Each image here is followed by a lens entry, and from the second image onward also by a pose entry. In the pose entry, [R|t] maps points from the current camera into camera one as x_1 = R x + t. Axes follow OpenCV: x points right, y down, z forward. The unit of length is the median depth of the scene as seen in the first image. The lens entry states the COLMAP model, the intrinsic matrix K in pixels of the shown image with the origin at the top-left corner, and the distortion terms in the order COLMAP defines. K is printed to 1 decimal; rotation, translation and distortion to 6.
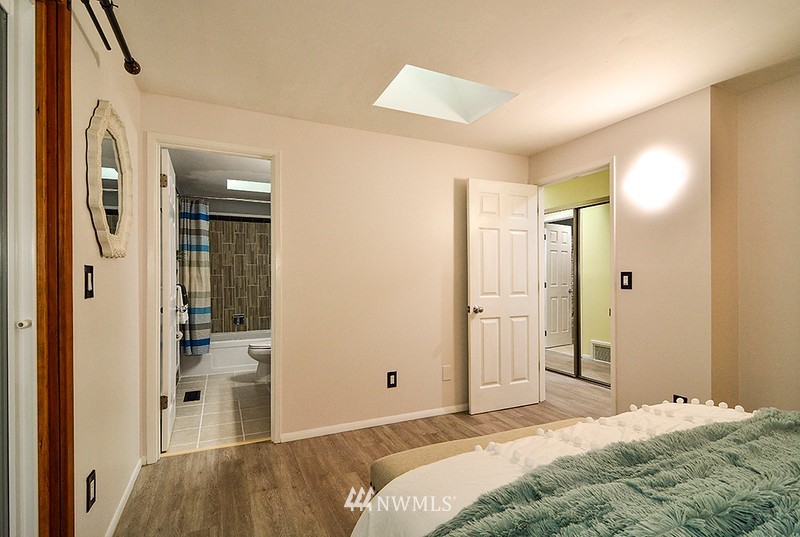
lens RADIAL K [[385.5, 0, 403.3], [0, 385.5, 274.9], [0, 0, 1]] dist [-0.002599, -0.000161]
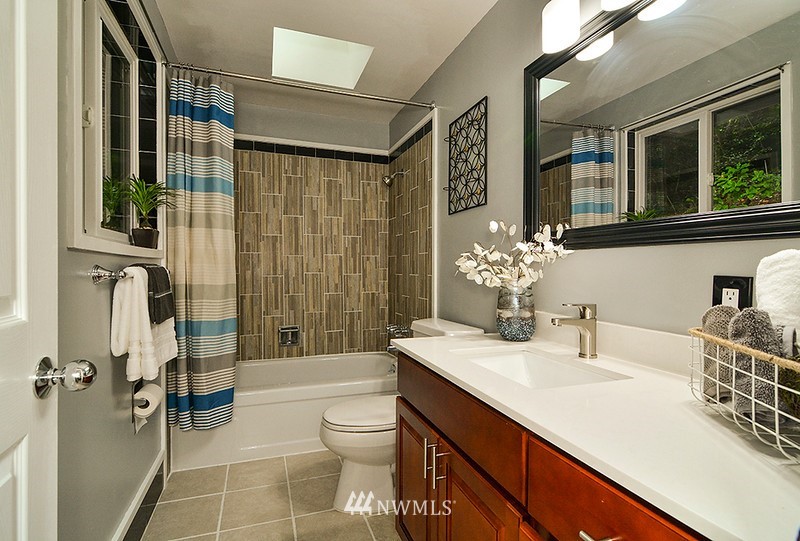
lens RADIAL K [[385.5, 0, 395.9], [0, 385.5, 269.2], [0, 0, 1]] dist [-0.002599, -0.000161]
pose [[0.994136, 0.010208, -0.107655, -0.264875], [-0.009685, 0.999939, 0.005378, 0.021723], [0.107703, -0.004304, 0.994174, 0.571419]]
